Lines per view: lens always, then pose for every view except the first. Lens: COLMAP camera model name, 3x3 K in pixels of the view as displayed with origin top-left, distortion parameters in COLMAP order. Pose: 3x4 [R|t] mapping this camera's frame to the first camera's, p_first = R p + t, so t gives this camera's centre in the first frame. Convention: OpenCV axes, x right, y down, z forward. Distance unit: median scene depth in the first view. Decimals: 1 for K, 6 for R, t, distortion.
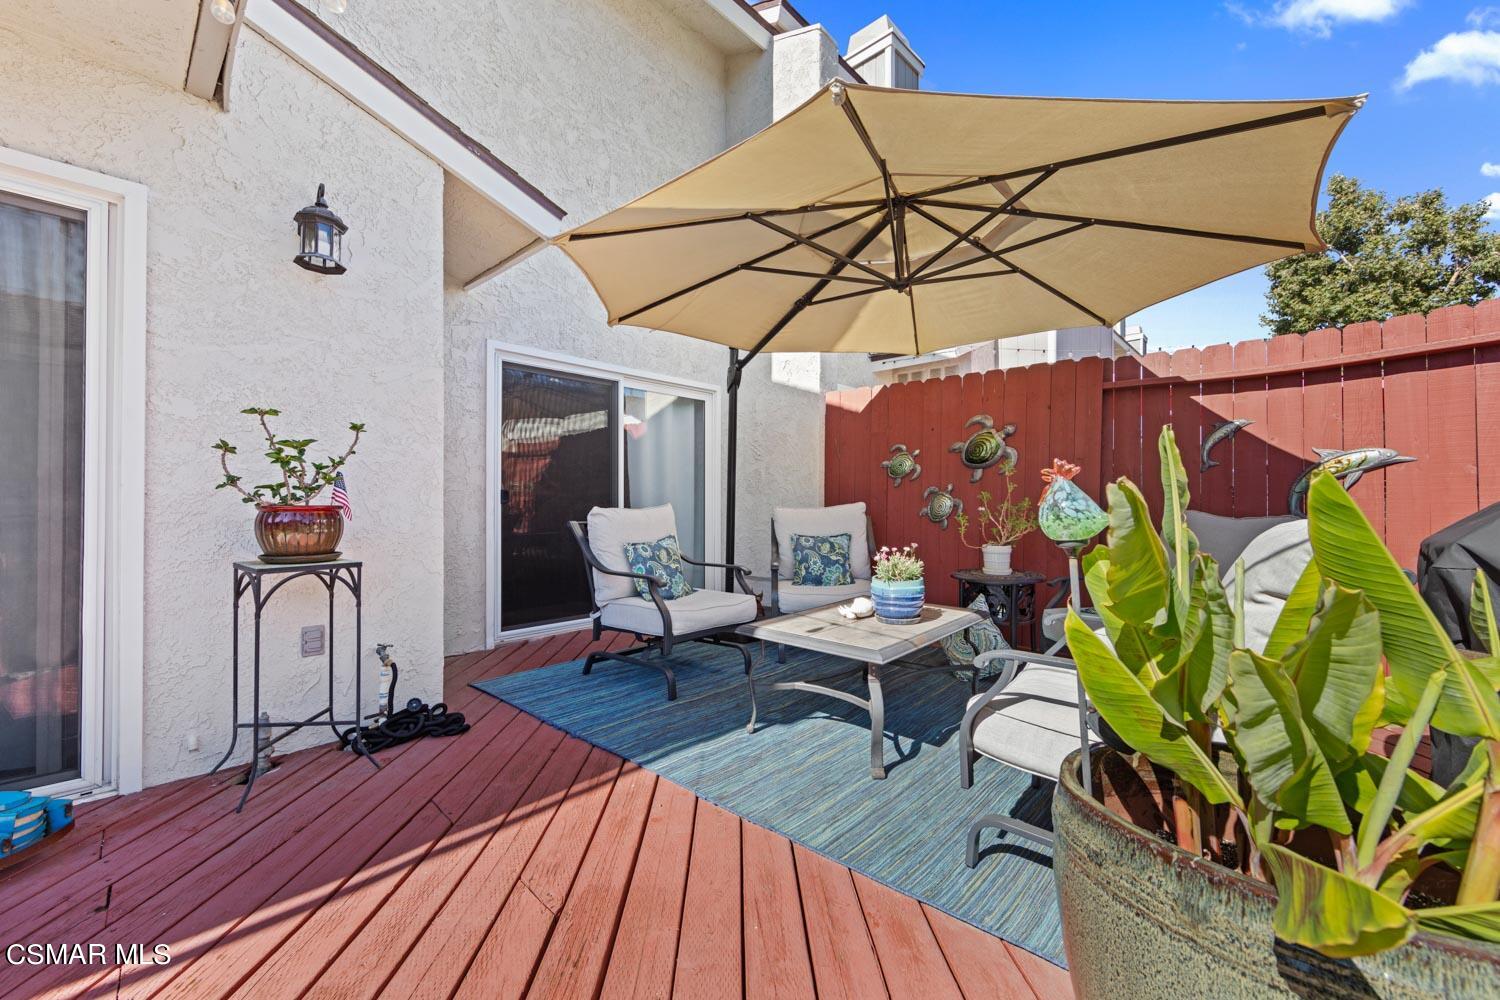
lens RADIAL K [[593.7, 0, 753.5], [0, 593.7, 504.1], [0, 0, 1]] dist [-0.002741, -0.000407]
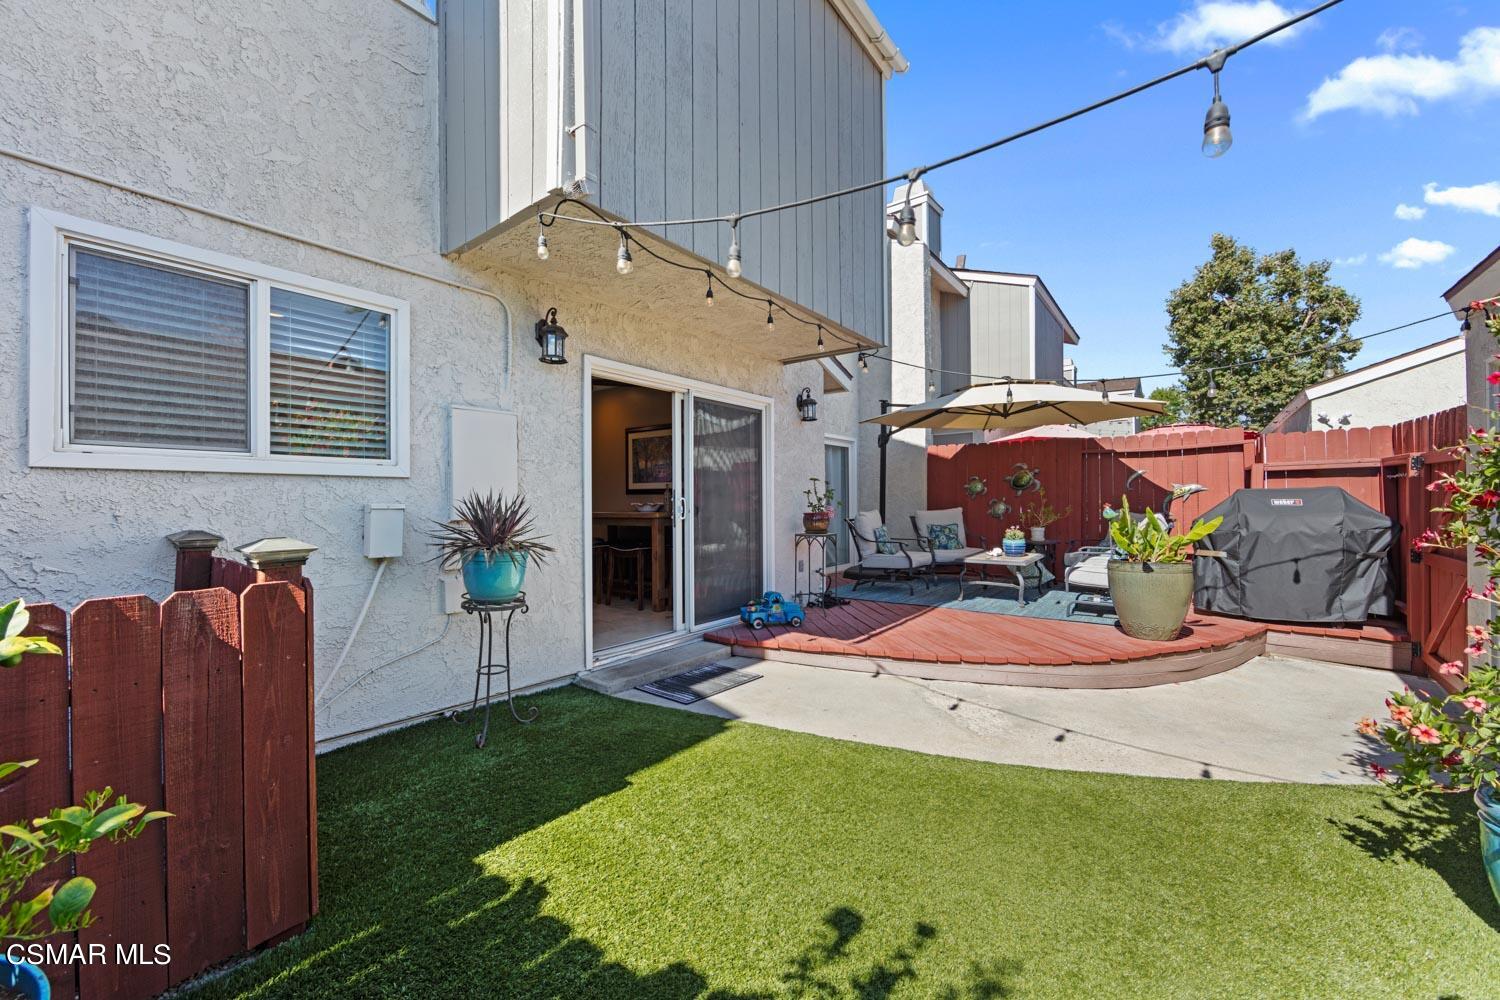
lens RADIAL K [[593.7, 0, 746.5], [0, 593.7, 501.2], [0, 0, 1]] dist [-0.002741, -0.000407]
pose [[0.995932, -0.007416, 0.089799, -0.649493], [0.007807, 0.999962, -0.004002, -0.019856], [-0.089765, 0.004687, 0.995952, -0.818949]]
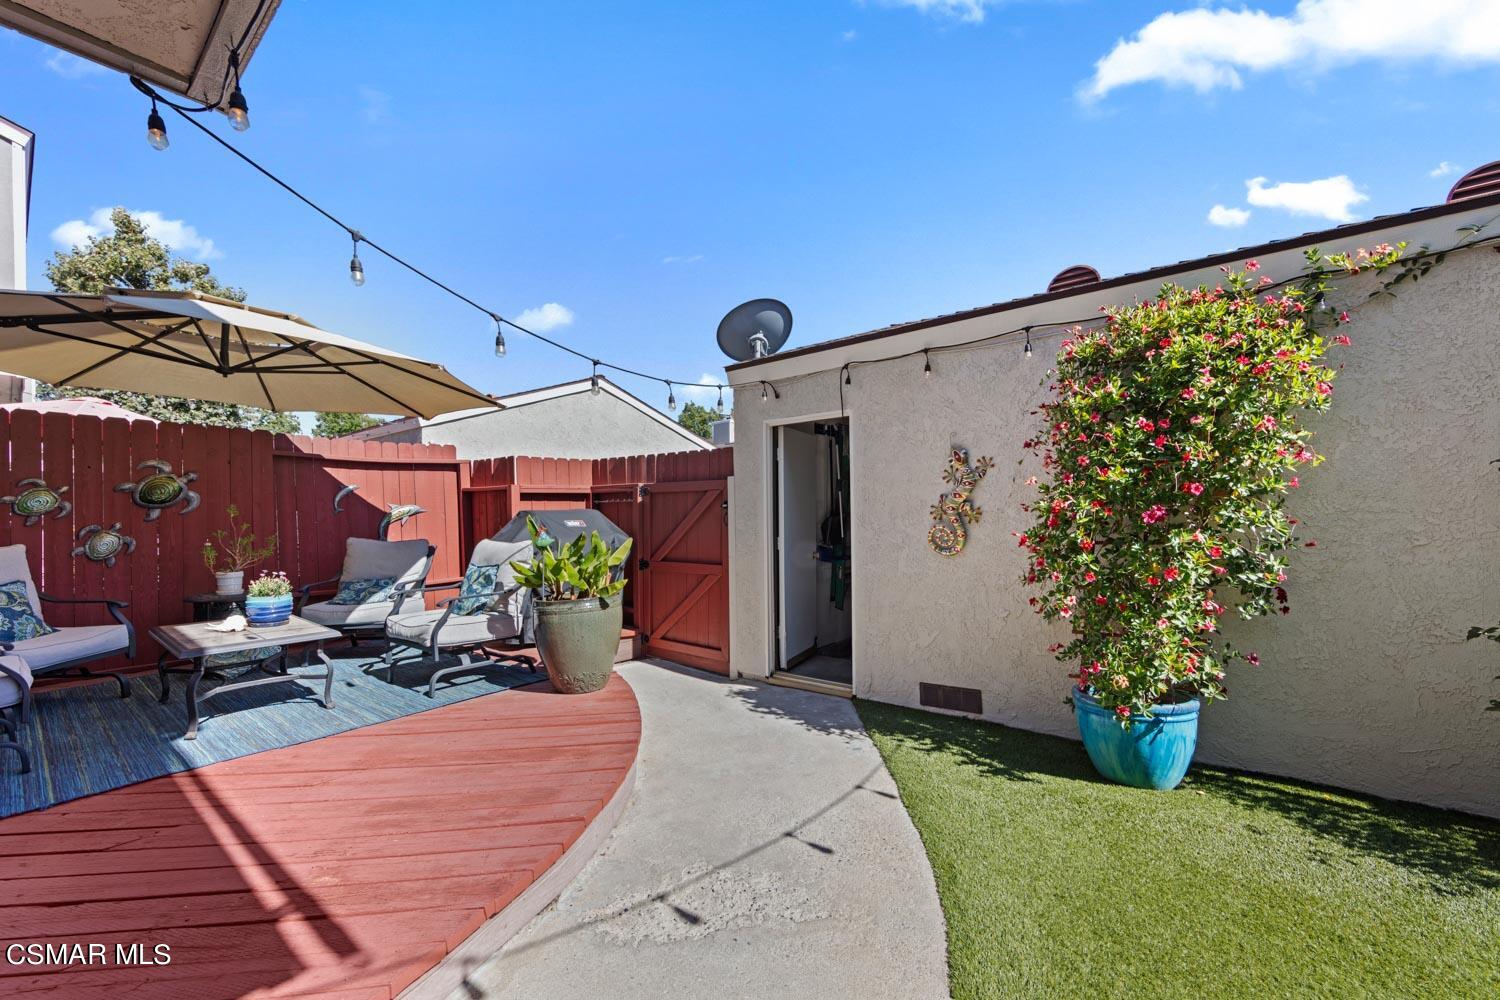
lens RADIAL K [[593.7, 0, 747.4], [0, 593.7, 513.3], [0, 0, 1]] dist [-0.002741, -0.000407]
pose [[-0.066764, 0.002775, 0.997765, -0.727296], [0.017365, 0.999848, -0.001619, -0.027480], [-0.997618, 0.017218, -0.066802, -0.024174]]
